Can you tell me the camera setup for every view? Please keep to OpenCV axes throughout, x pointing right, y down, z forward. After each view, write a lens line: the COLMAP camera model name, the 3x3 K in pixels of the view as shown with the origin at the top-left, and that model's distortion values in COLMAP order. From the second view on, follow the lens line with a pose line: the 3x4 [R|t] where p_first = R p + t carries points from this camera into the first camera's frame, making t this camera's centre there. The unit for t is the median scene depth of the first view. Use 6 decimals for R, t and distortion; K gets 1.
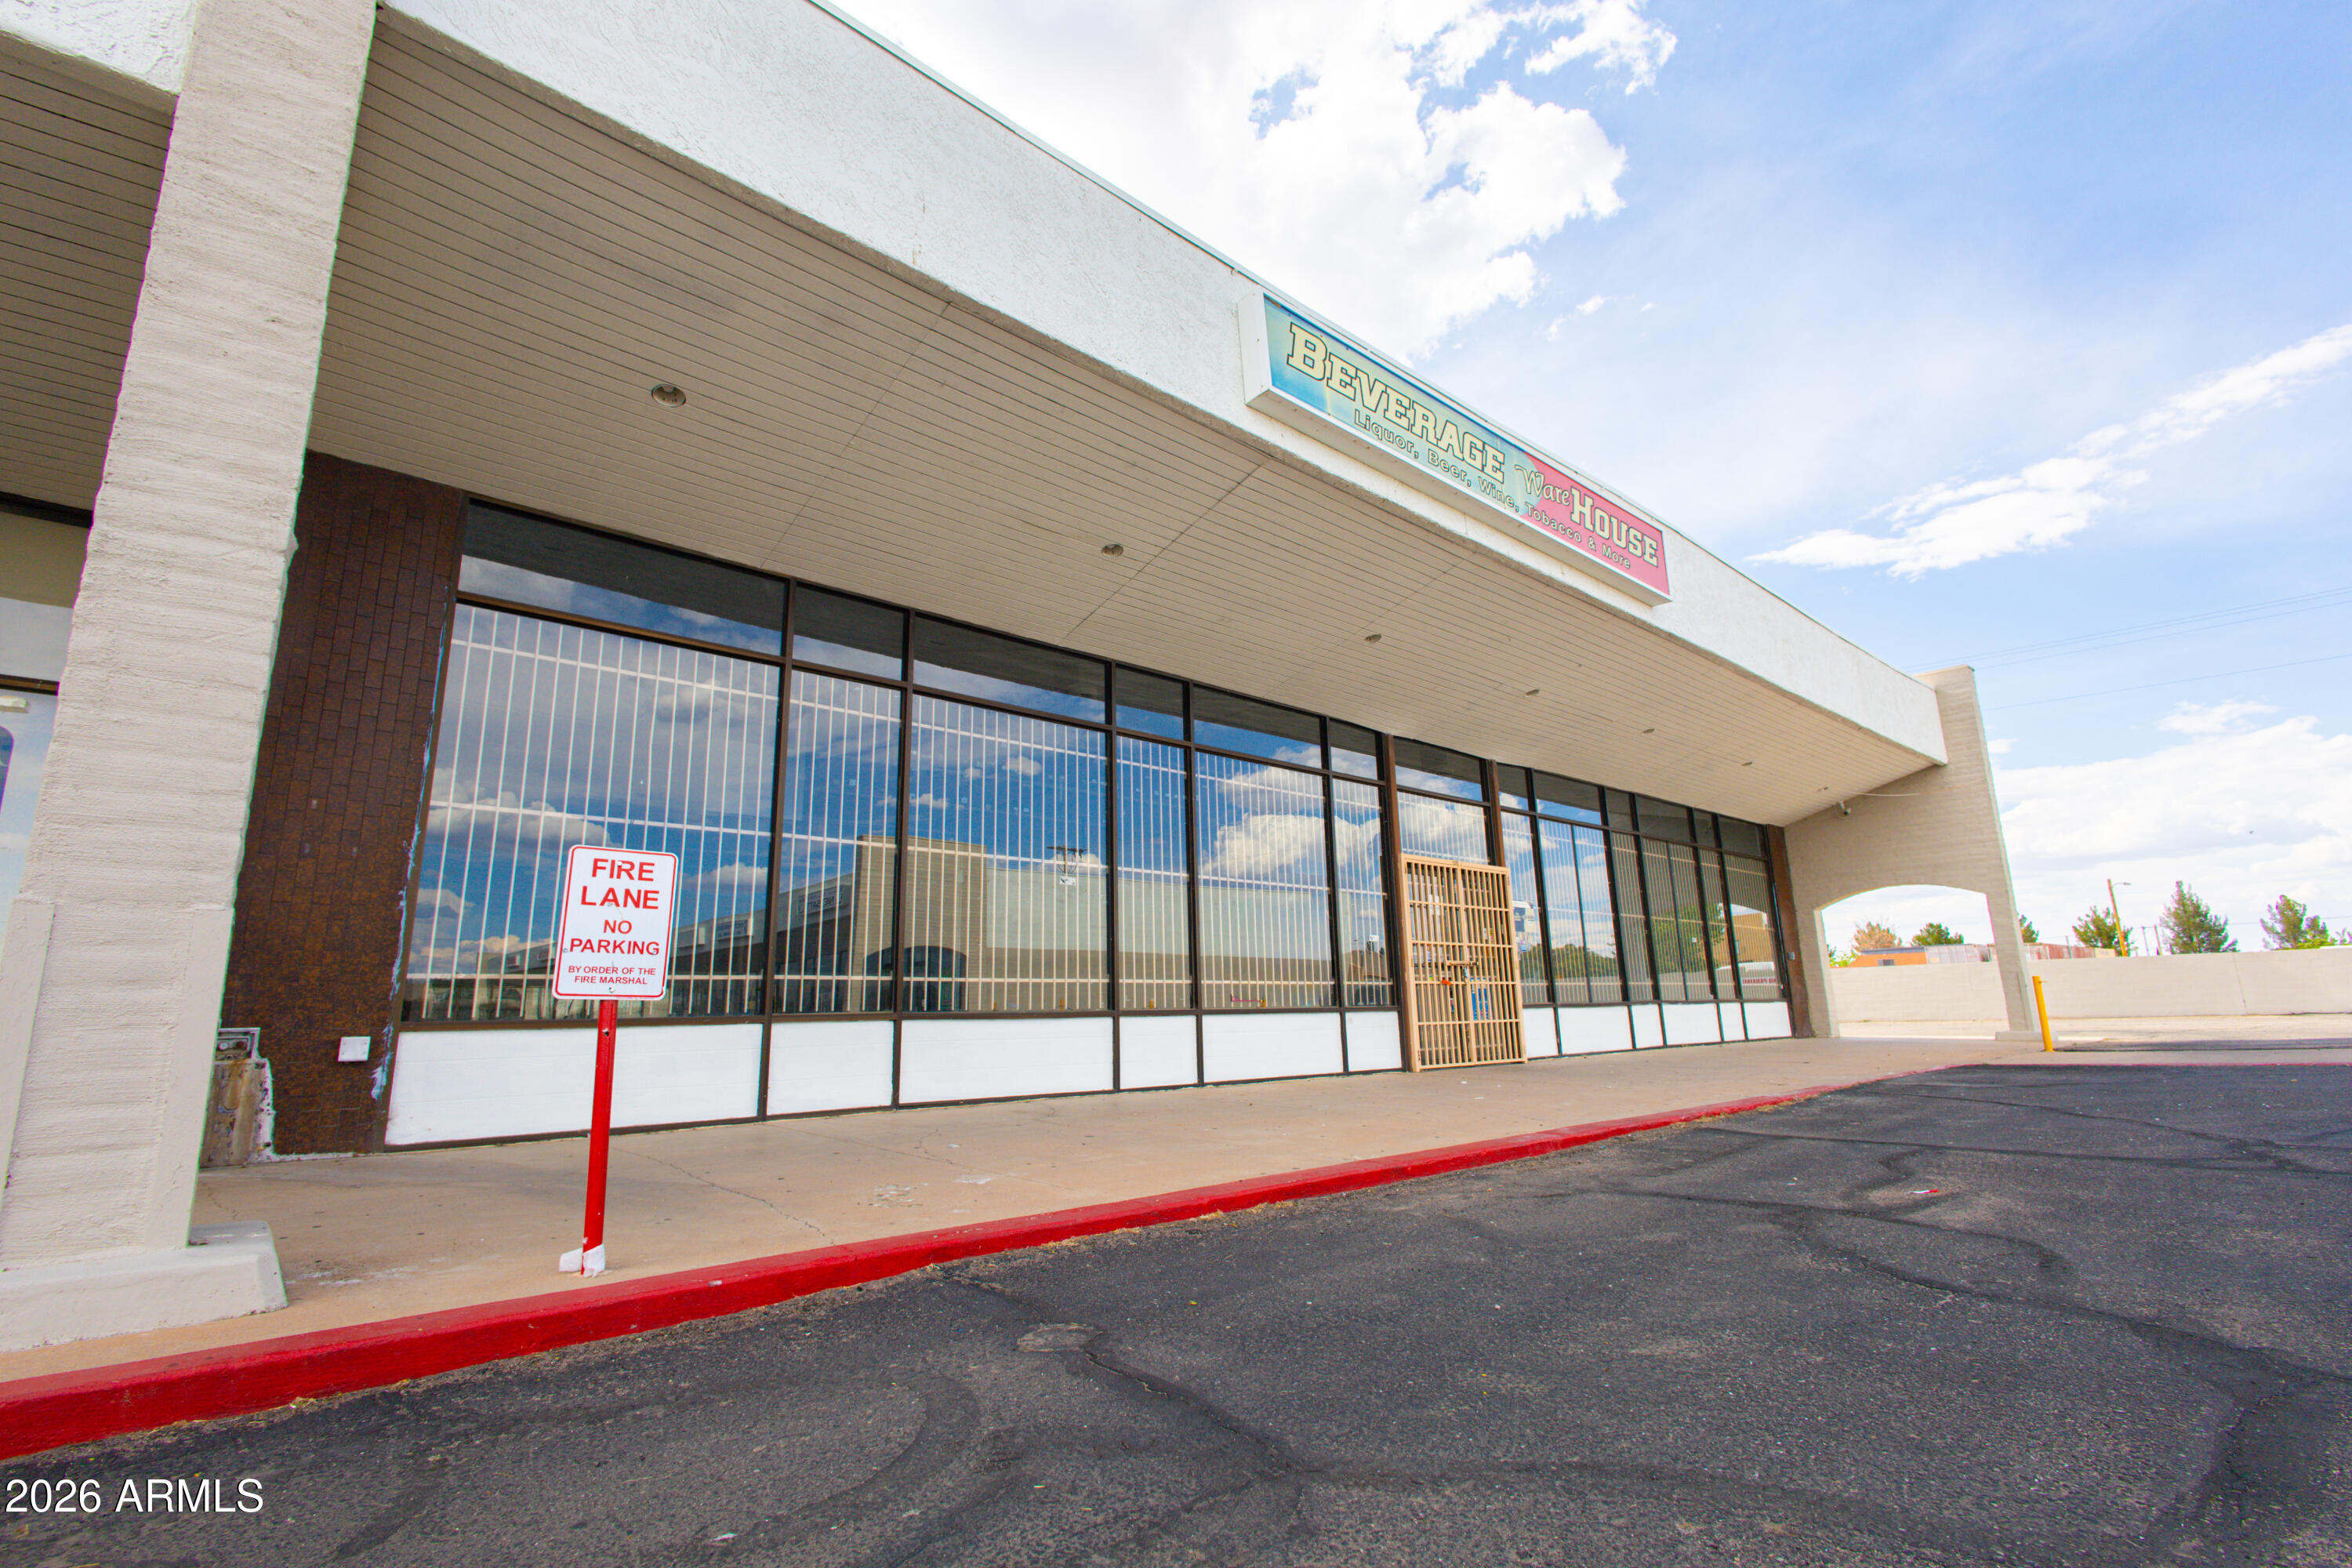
lens RADIAL K [[1083.1, 0, 1177.7], [0, 1083.1, 778.2], [0, 0, 1]] dist [0.004013, -0.001574]
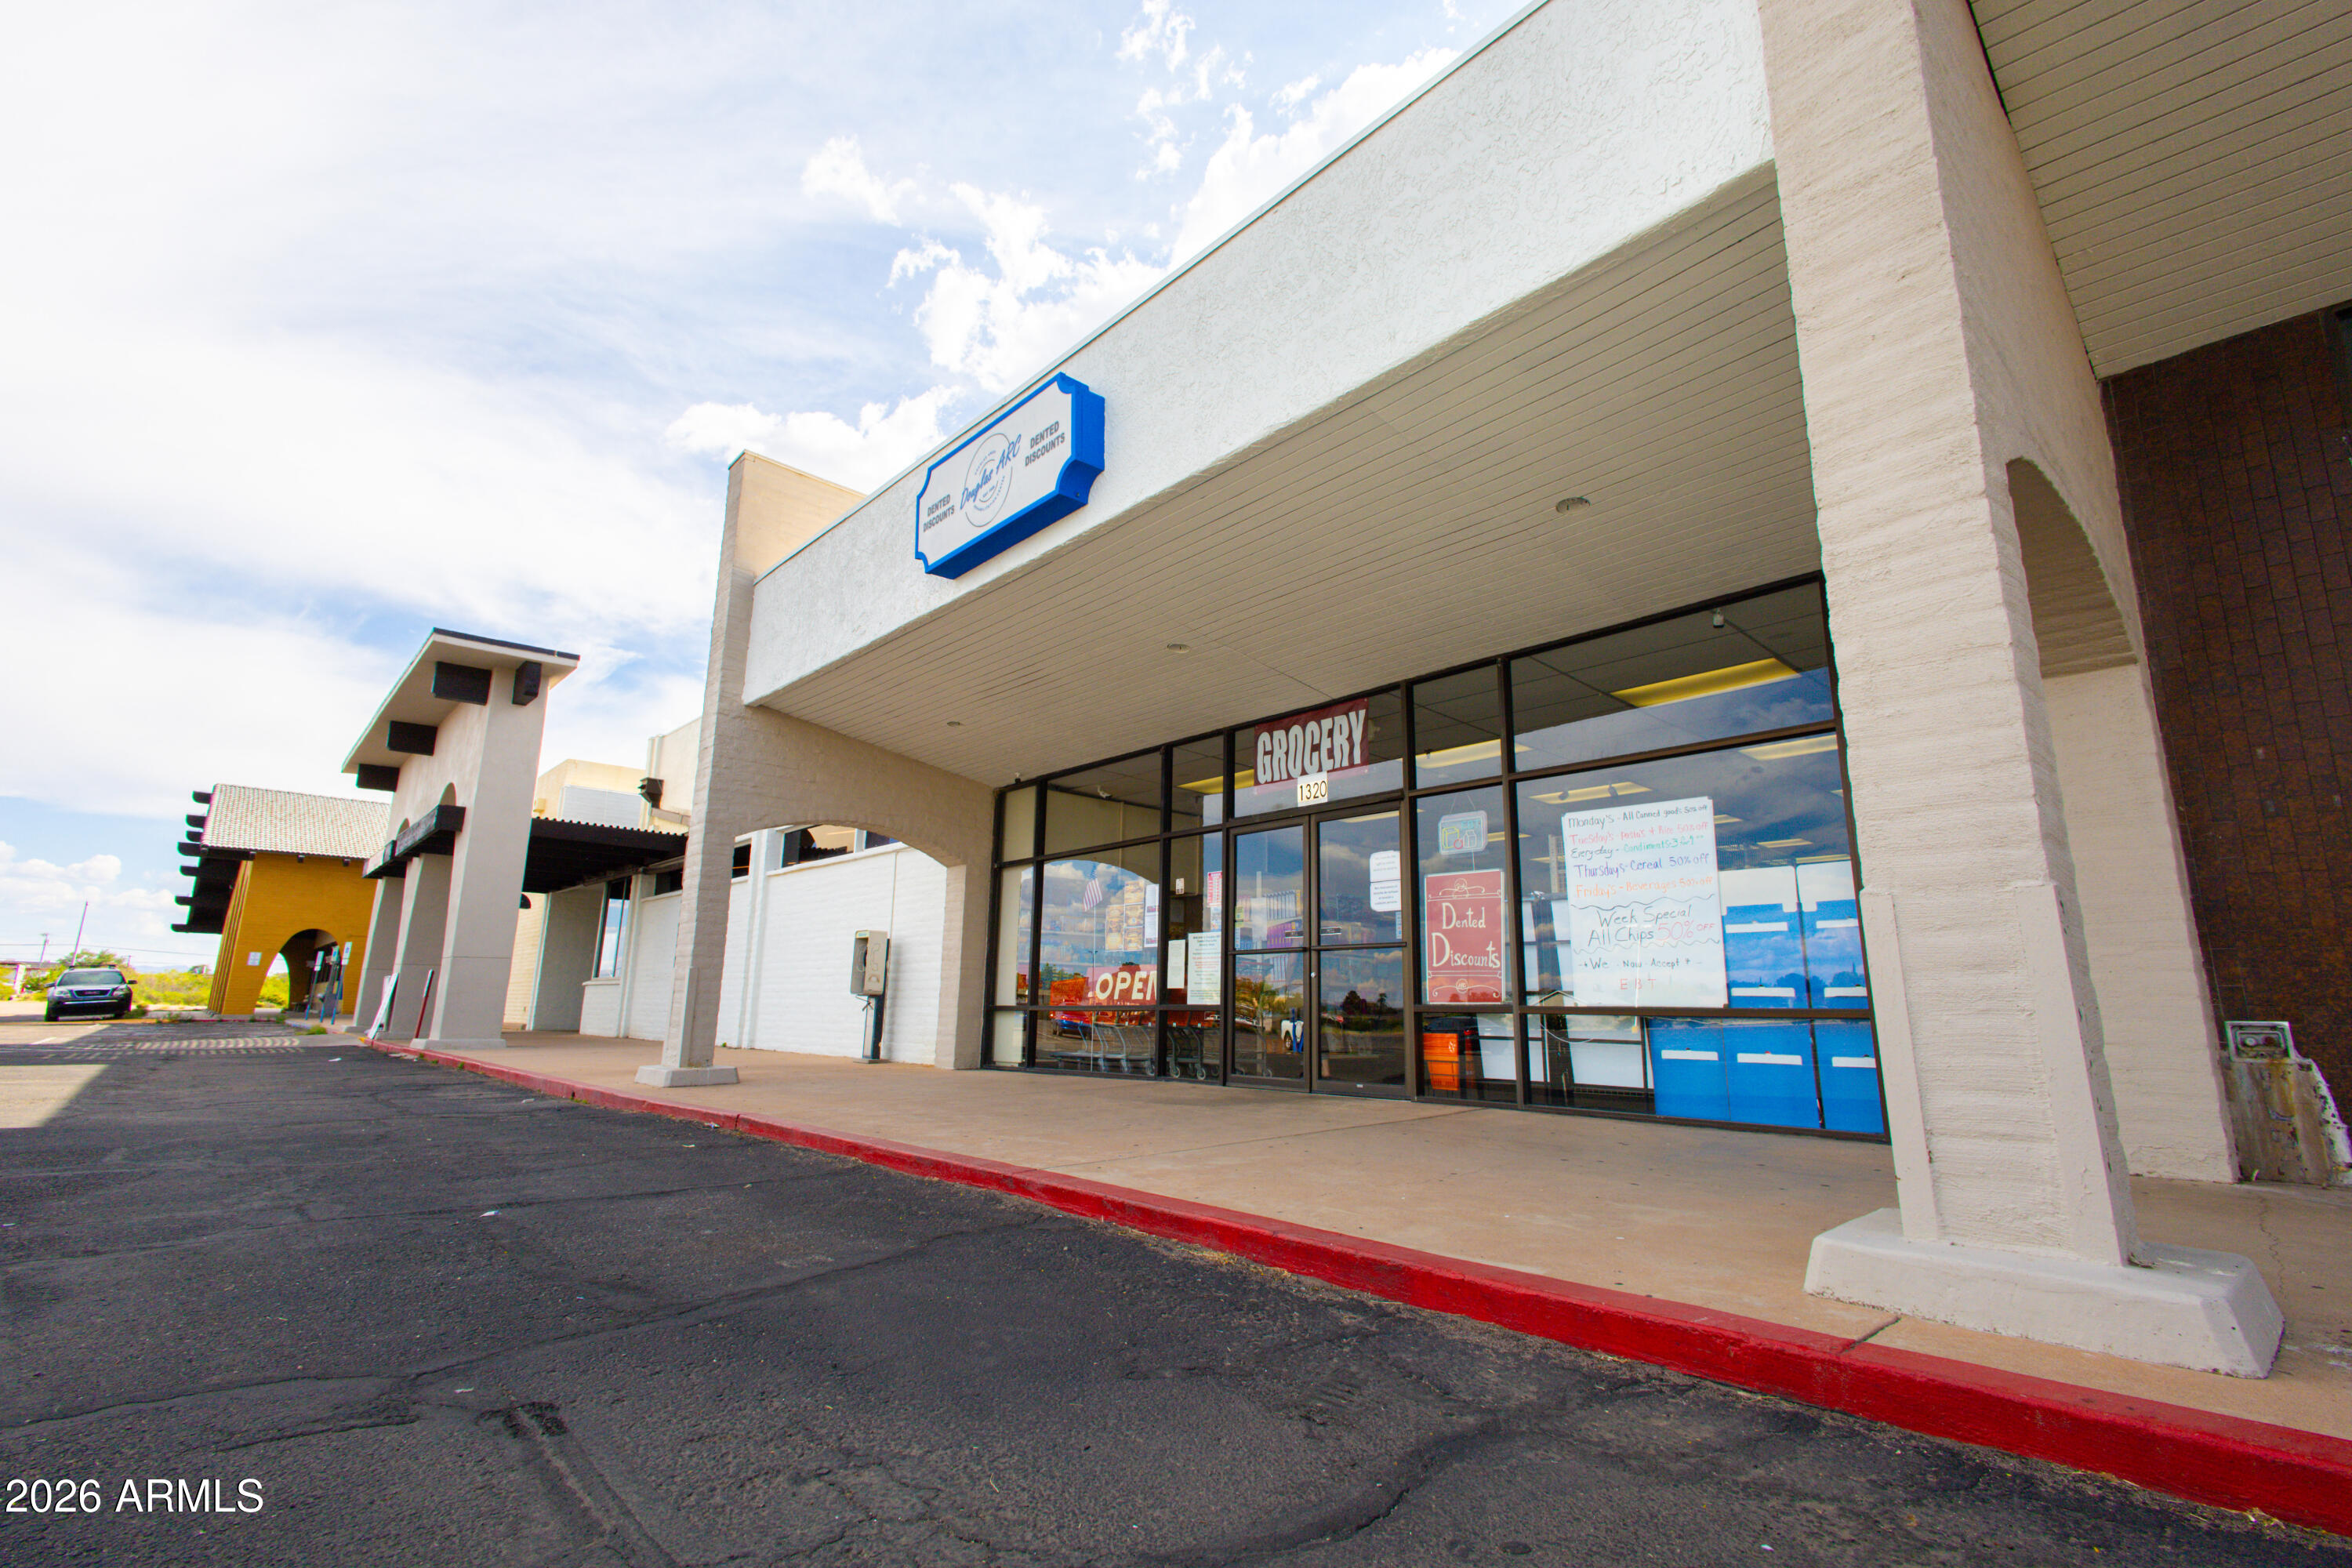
lens RADIAL K [[1083.1, 0, 1177.7], [0, 1083.1, 778.2], [0, 0, 1]] dist [0.004013, -0.001574]
pose [[0.011229, -0.193682, -0.981000, 0.014681], [0.198963, 0.961878, -0.187629, 0.064370], [0.979943, -0.193076, 0.049337, 0.278018]]
